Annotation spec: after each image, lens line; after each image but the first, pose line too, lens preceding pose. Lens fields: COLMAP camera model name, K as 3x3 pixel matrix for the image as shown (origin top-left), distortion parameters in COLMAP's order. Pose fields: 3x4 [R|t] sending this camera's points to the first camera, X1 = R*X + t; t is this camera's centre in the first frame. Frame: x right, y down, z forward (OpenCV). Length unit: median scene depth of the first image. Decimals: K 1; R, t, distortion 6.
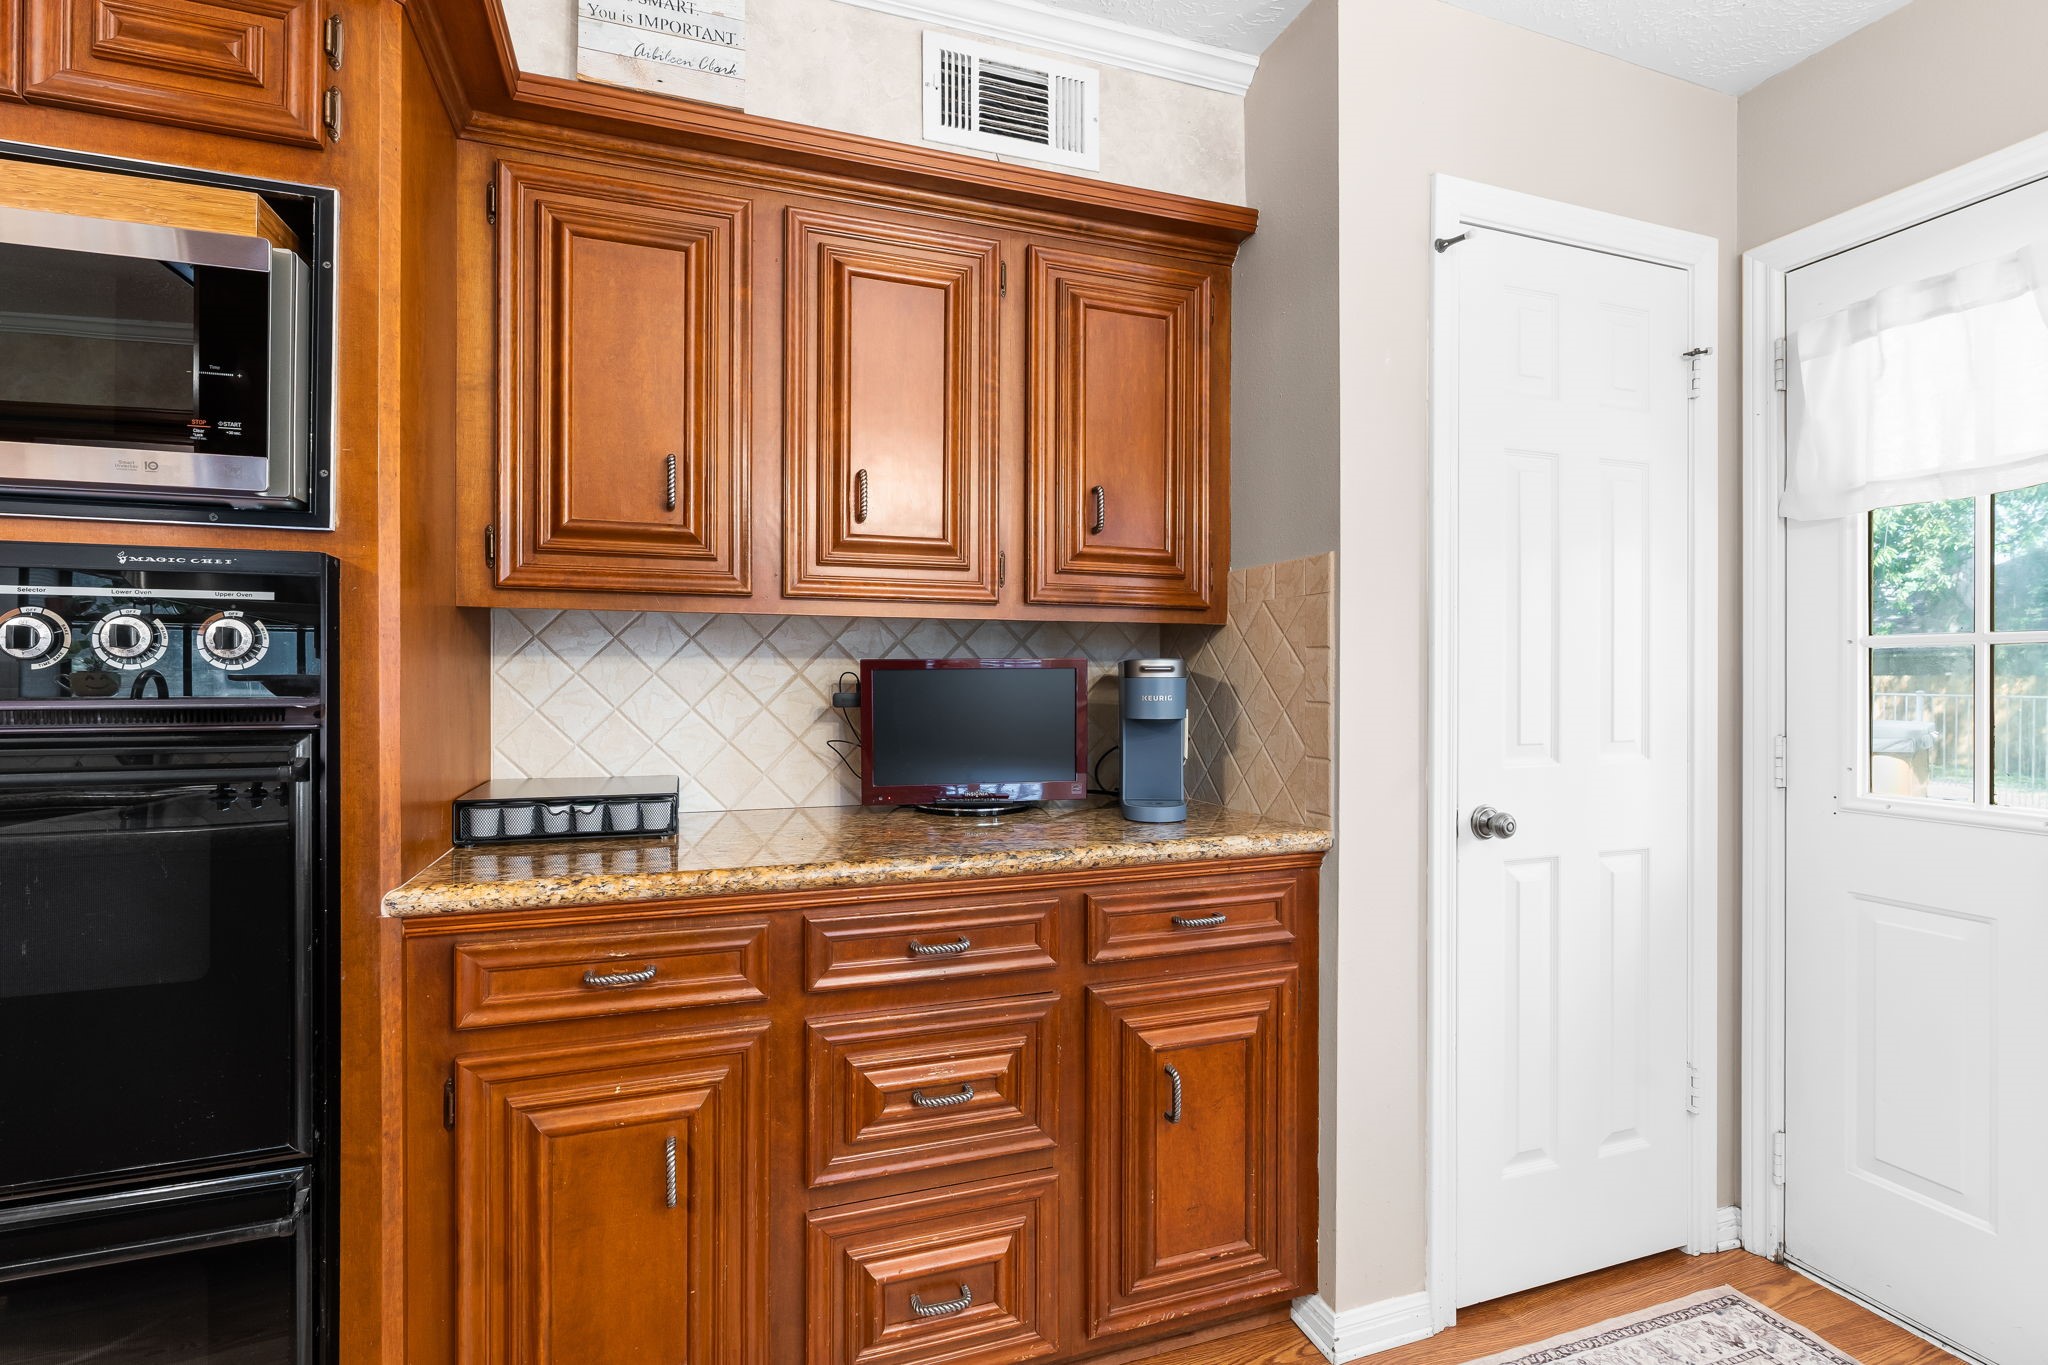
lens RADIAL K [[1056.6, 0, 1018.2], [0, 1056.6, 676.4], [0, 0, 1]] dist [0.000786, 0.000451]
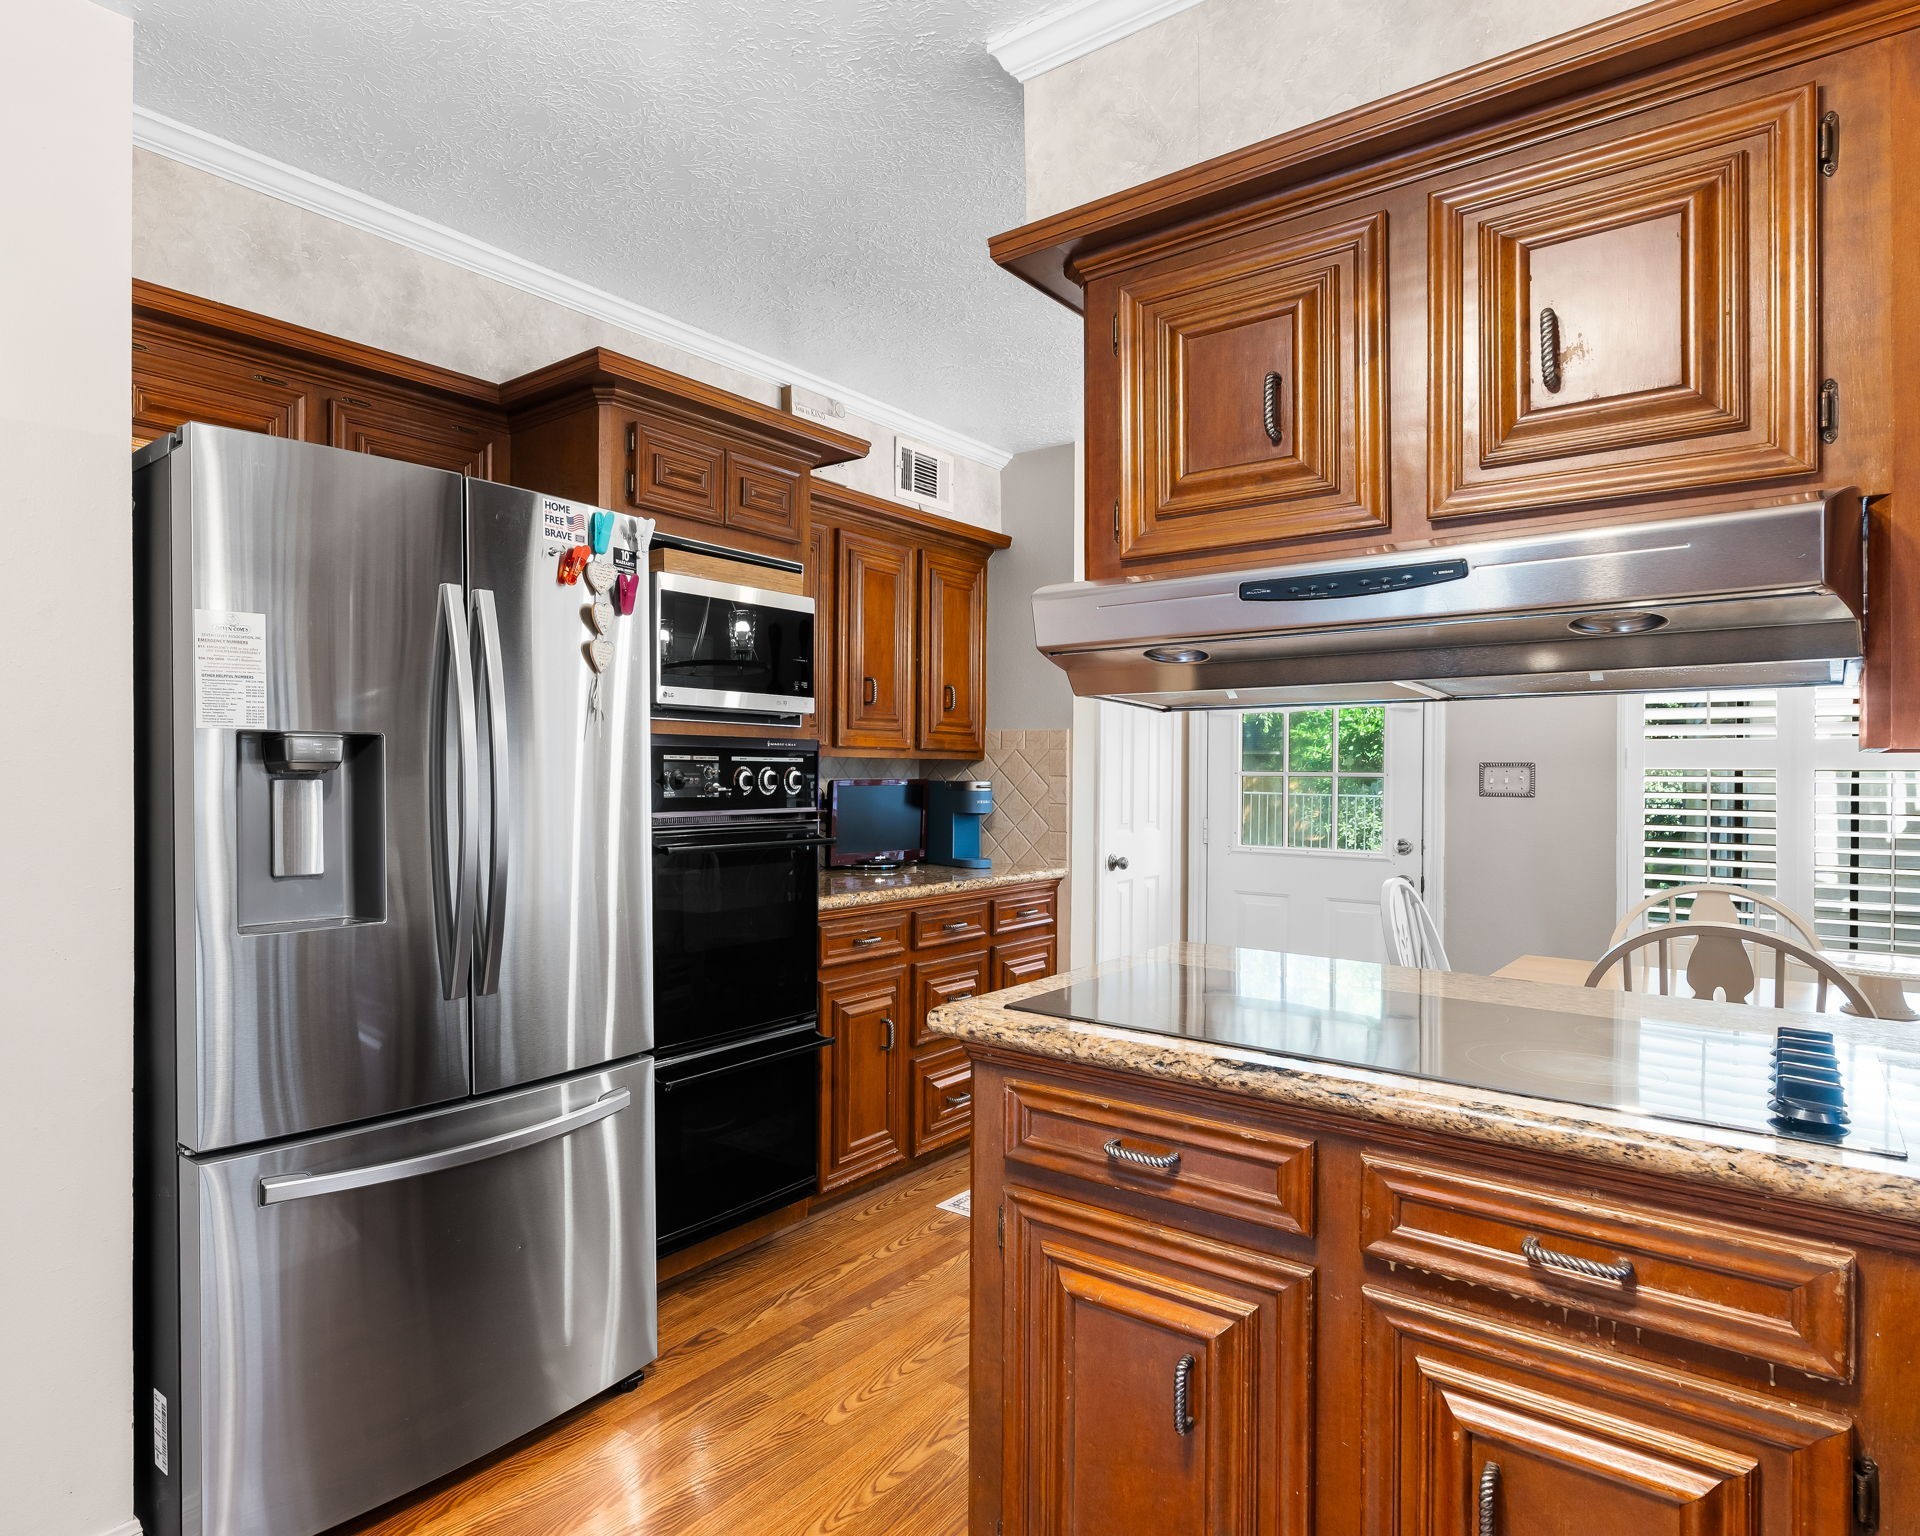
lens RADIAL K [[1134.4, 0, 950.2], [0, 1134.4, 768.2], [0, 0, 1]] dist [0.004959, -0.000092]
pose [[0.836560, 0.010713, 0.547770, -1.032928], [-0.011529, 0.999932, -0.001948, -0.035213], [-0.547753, -0.004686, 0.836627, -0.661374]]
